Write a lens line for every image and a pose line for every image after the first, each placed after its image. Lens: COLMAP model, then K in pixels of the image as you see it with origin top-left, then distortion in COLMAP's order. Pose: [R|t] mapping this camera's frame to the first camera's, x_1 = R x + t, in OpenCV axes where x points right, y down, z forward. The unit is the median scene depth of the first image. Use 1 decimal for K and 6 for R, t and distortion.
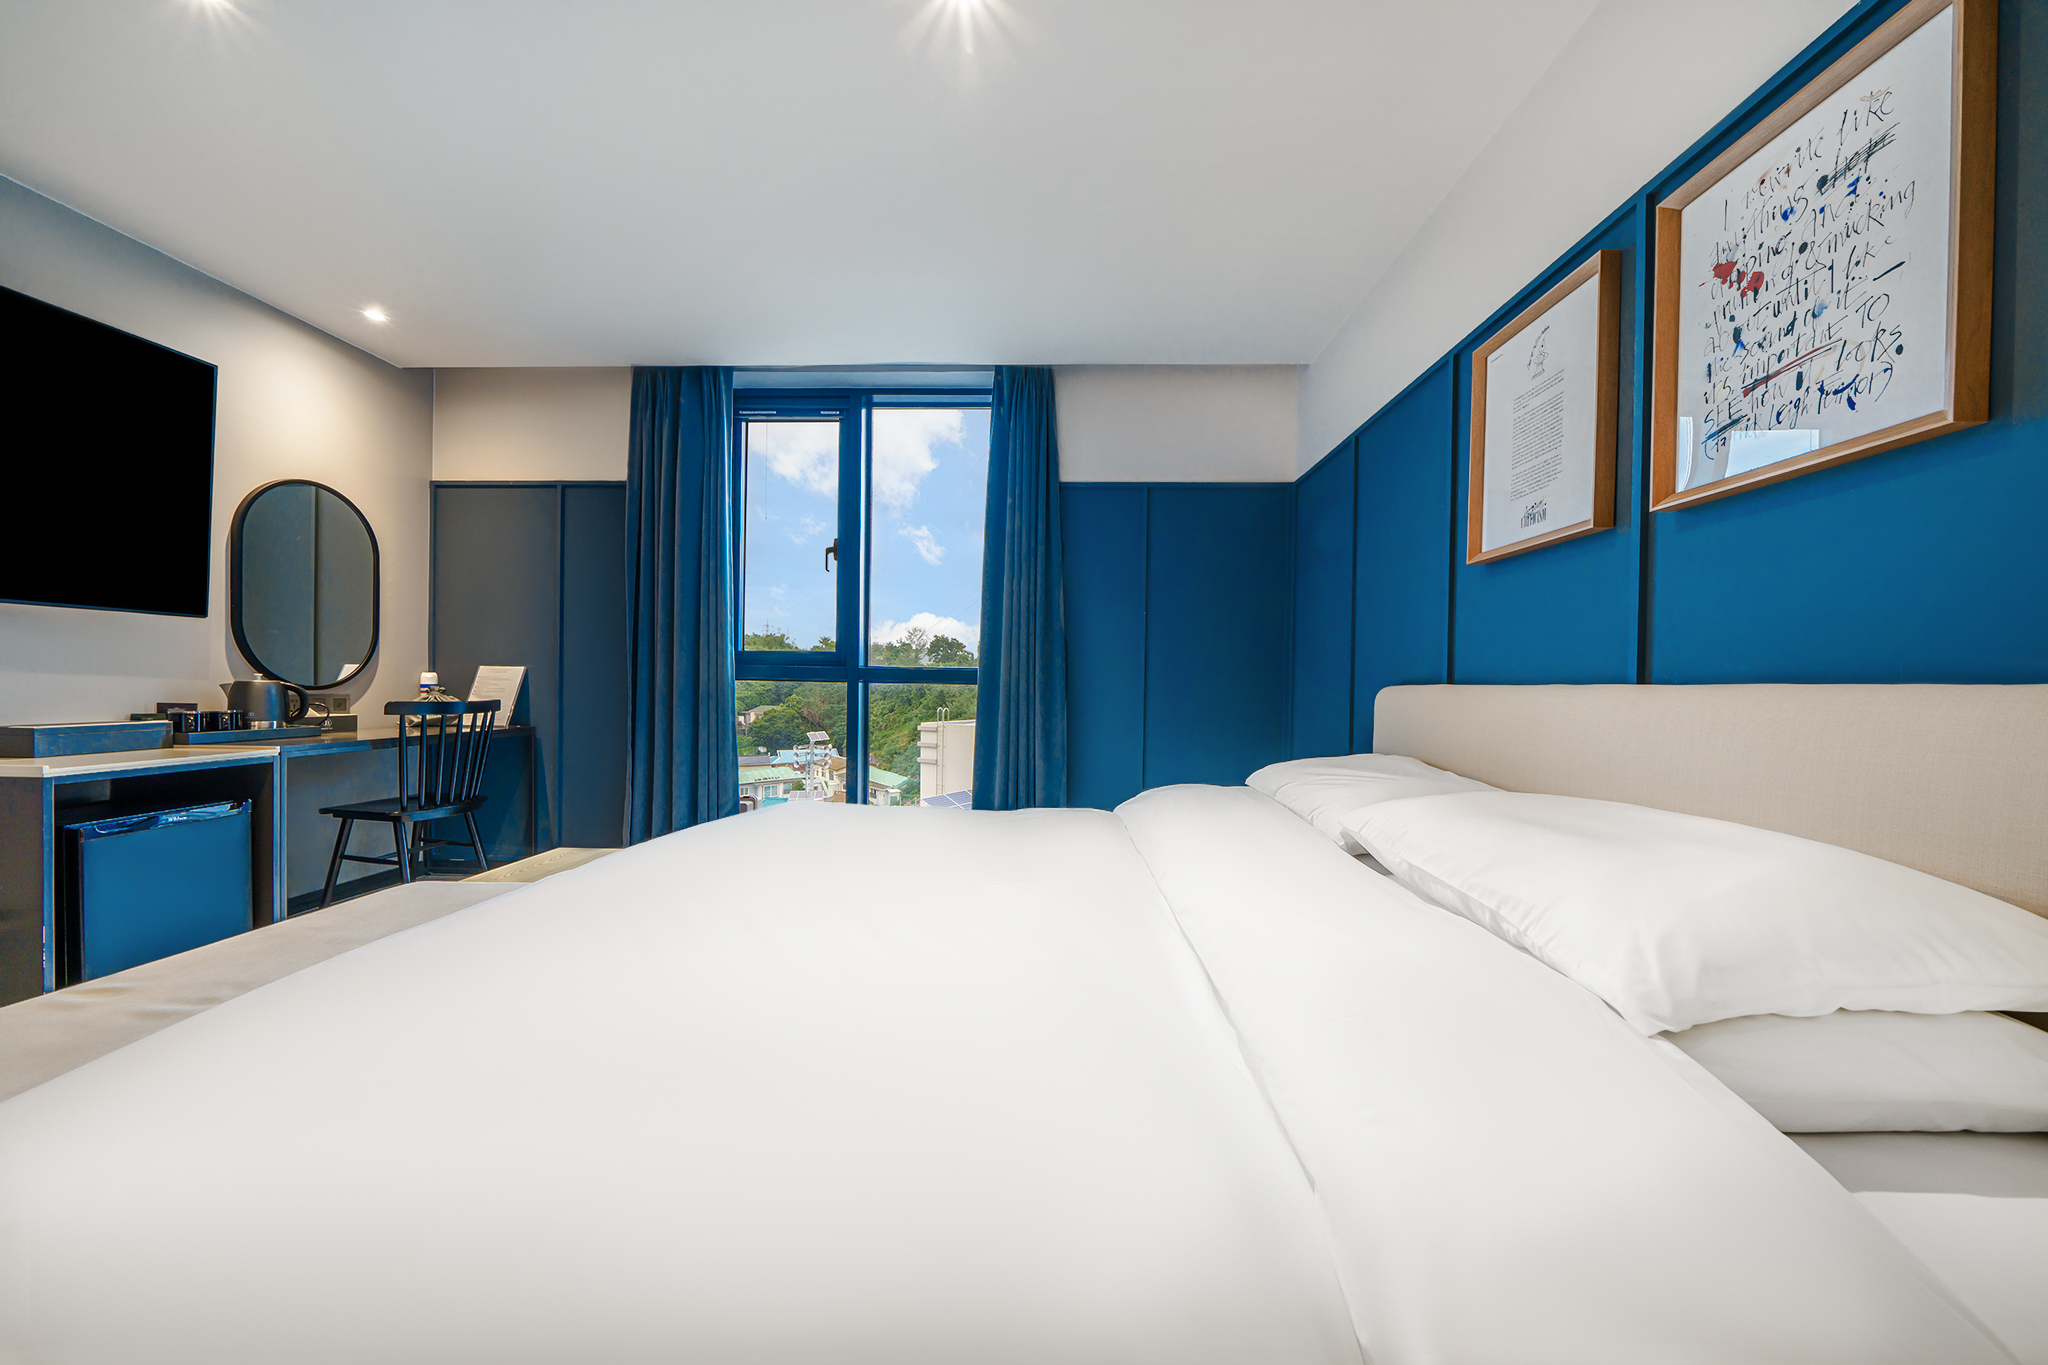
lens RADIAL K [[693.1, 0, 992.8], [0, 693.1, 690.4], [0, 0, 1]] dist [0.000325, 0.000006]
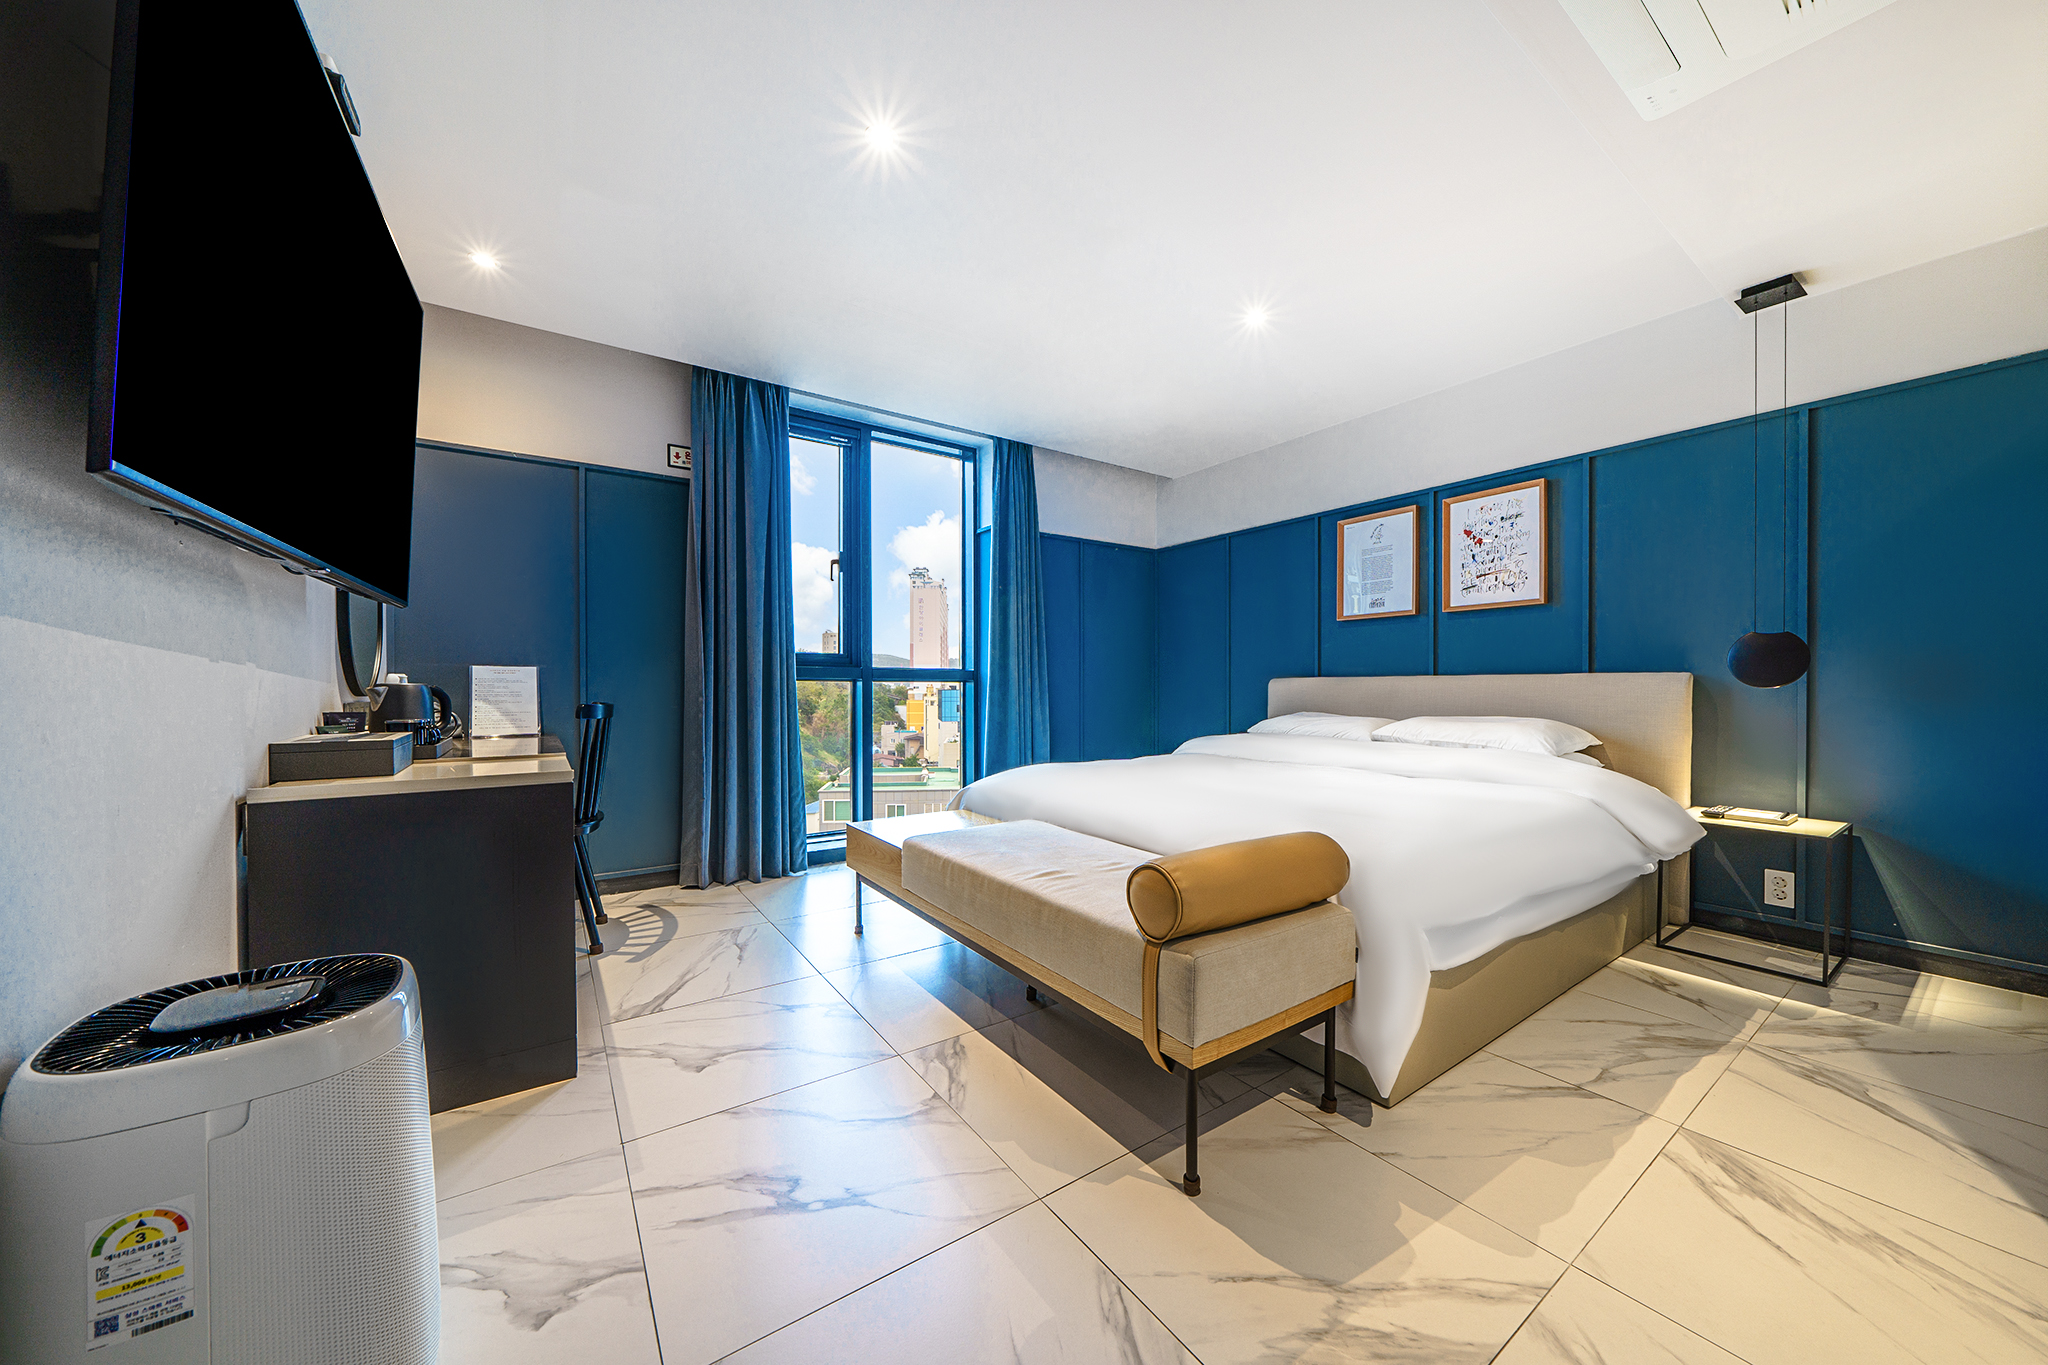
lens RADIAL K [[730.1, 0, 992.9], [0, 730.1, 689.9], [0, 0, 1]] dist [-0.000556, 0.011141]
pose [[0.804956, -0.017977, 0.593061, -2.450651], [0.017762, 0.999823, 0.006199, -0.002553], [-0.593068, 0.005544, 0.805133, -0.291862]]
